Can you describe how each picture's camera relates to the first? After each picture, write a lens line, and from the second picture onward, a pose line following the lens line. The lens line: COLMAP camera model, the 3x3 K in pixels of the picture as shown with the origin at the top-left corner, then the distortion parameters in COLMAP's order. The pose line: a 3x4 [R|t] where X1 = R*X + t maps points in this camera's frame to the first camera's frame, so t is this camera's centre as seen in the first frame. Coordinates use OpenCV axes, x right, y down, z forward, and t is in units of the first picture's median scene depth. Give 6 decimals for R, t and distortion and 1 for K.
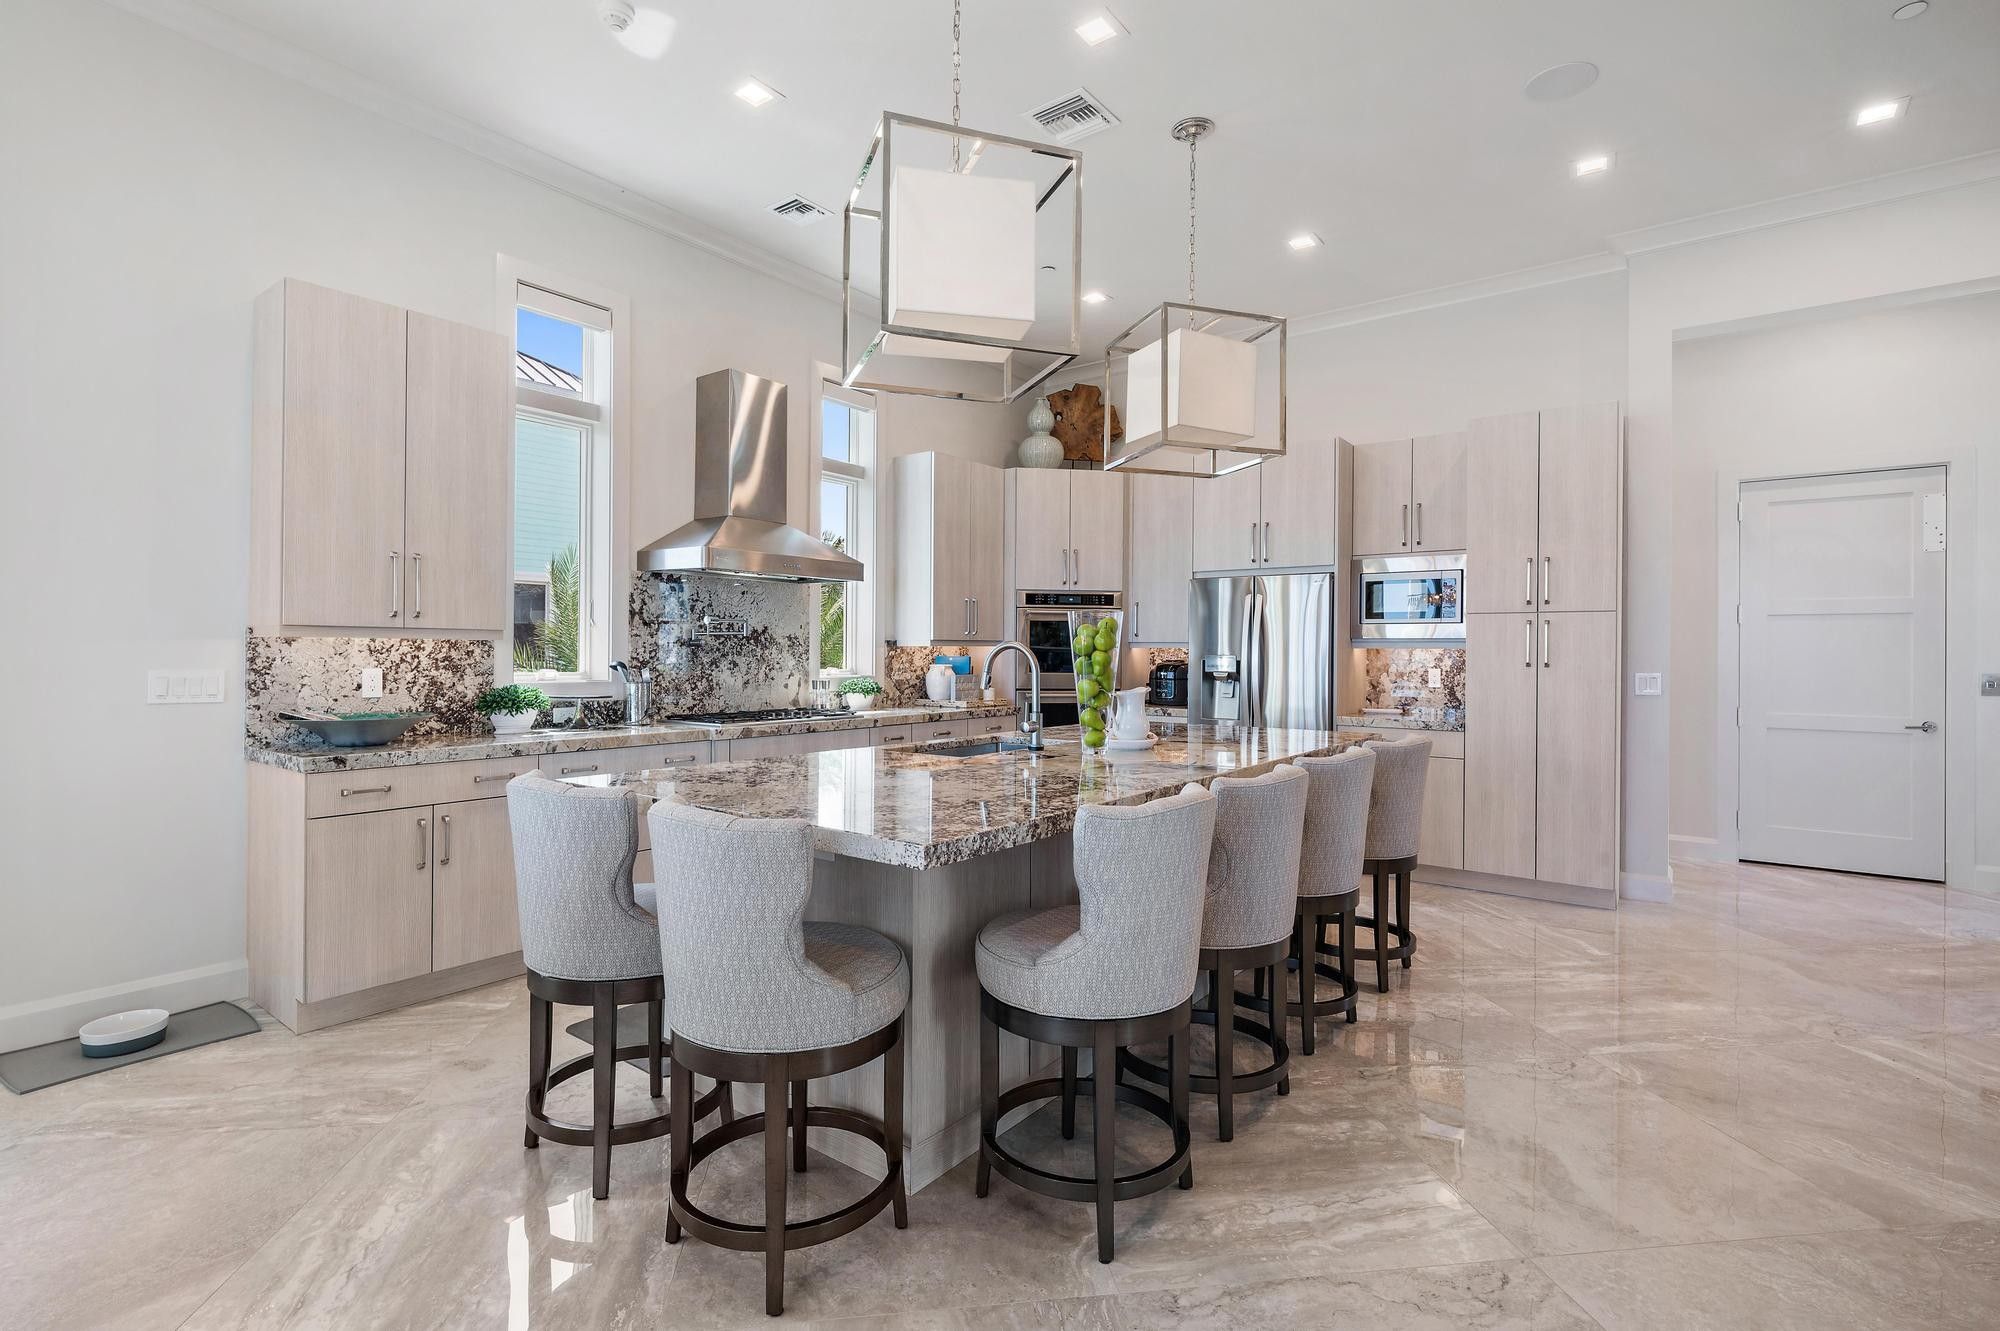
lens RADIAL K [[950.7, 0, 998.9], [0, 950.7, 653.7], [0, 0, 1]] dist [0.003420, 0.000518]
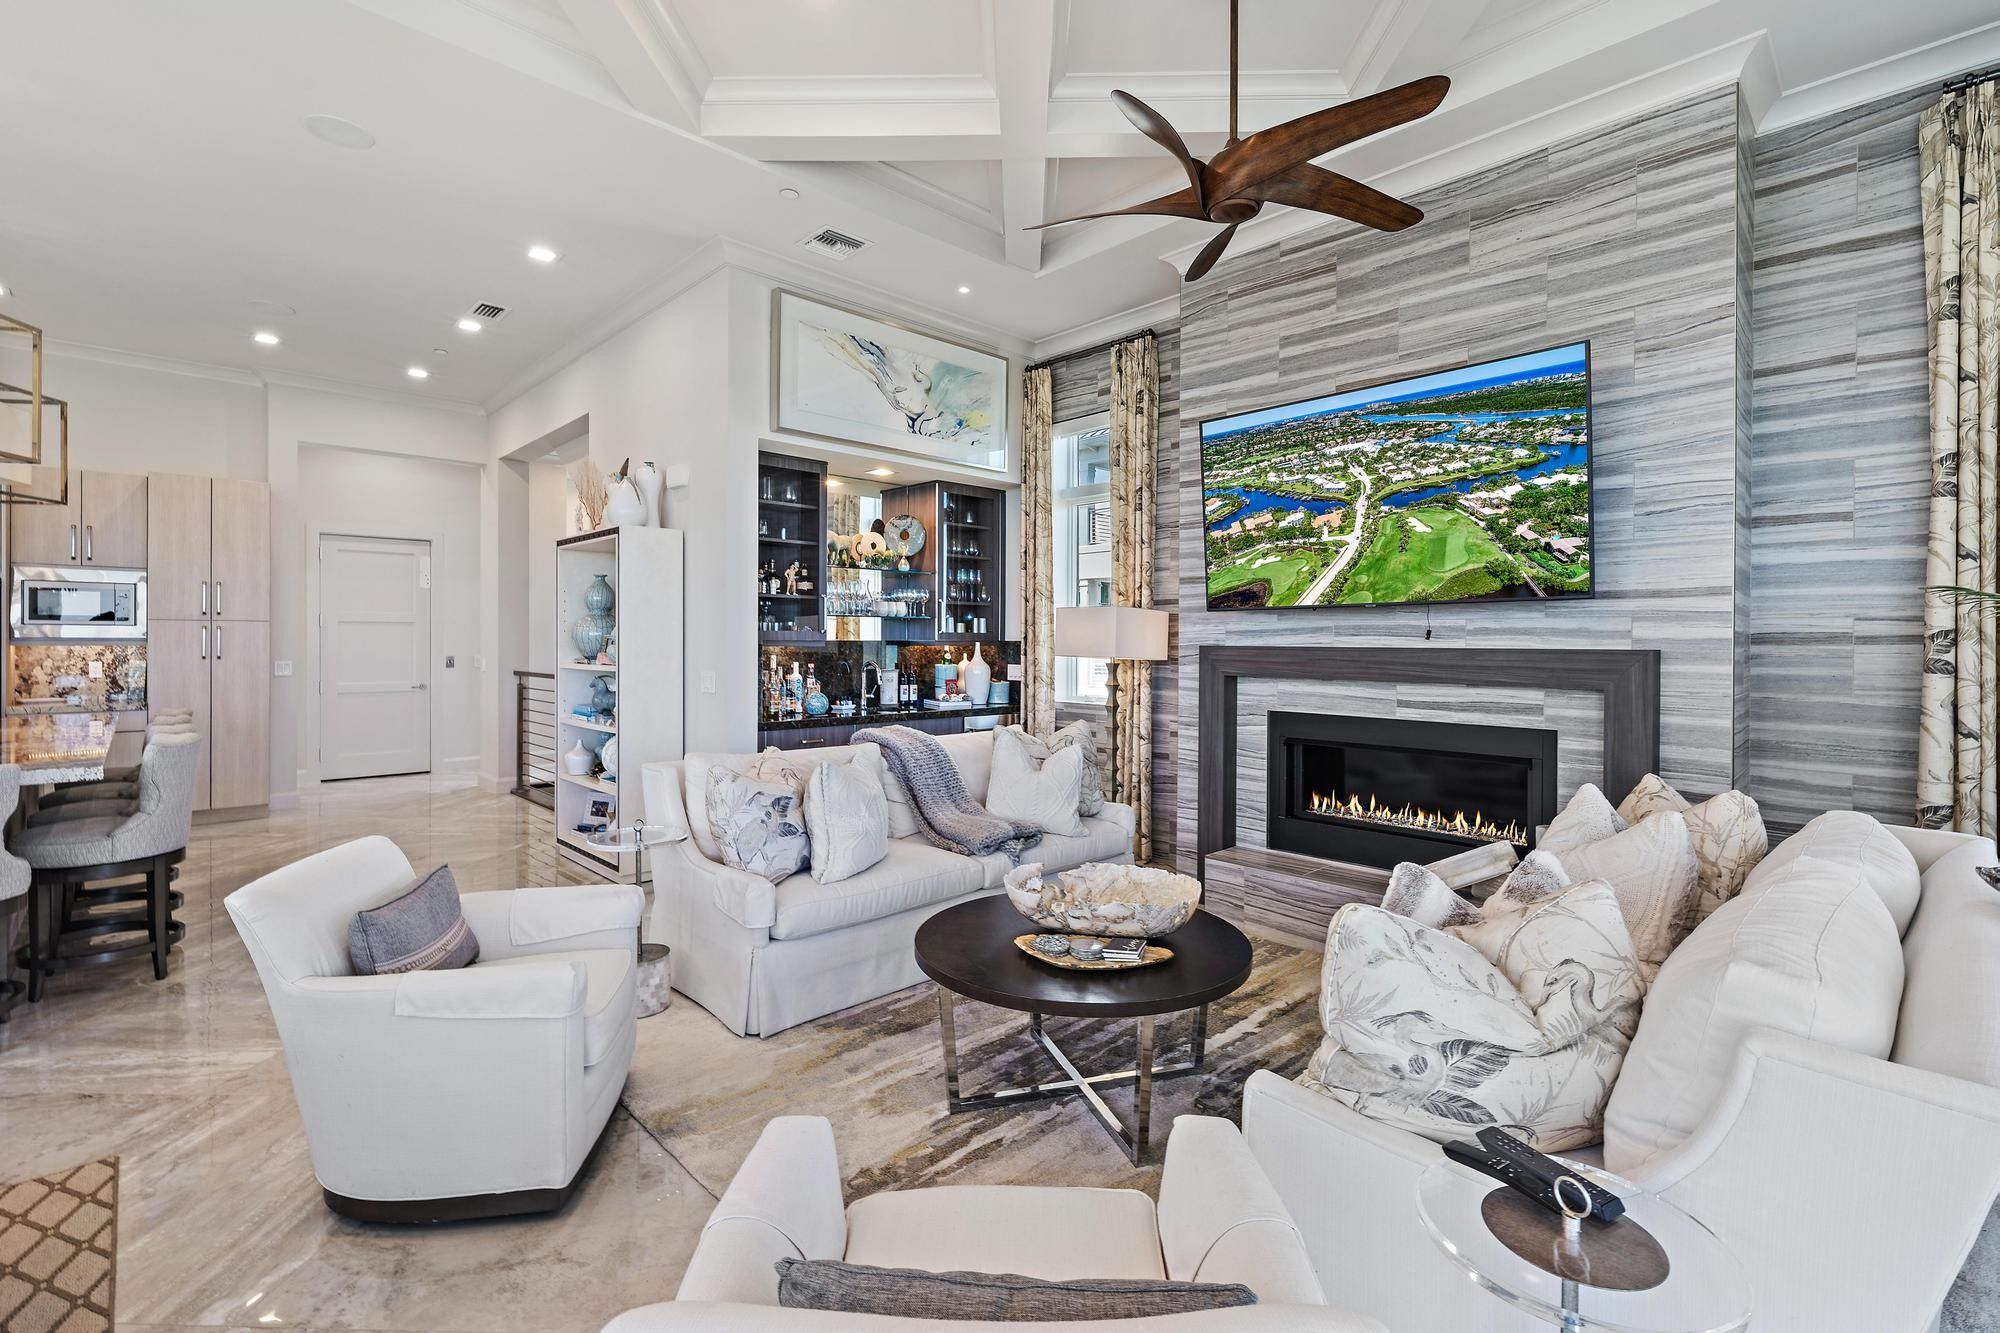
lens RADIAL K [[893.8, 0, 999.0], [0, 893.8, 651.8], [0, 0, 1]] dist [0.000218, 0.000069]
pose [[0.172316, -0.010622, 0.984984, -0.463523], [-0.004374, 0.999924, 0.011548, -0.015309], [-0.985032, -0.006298, 0.172257, -0.325304]]
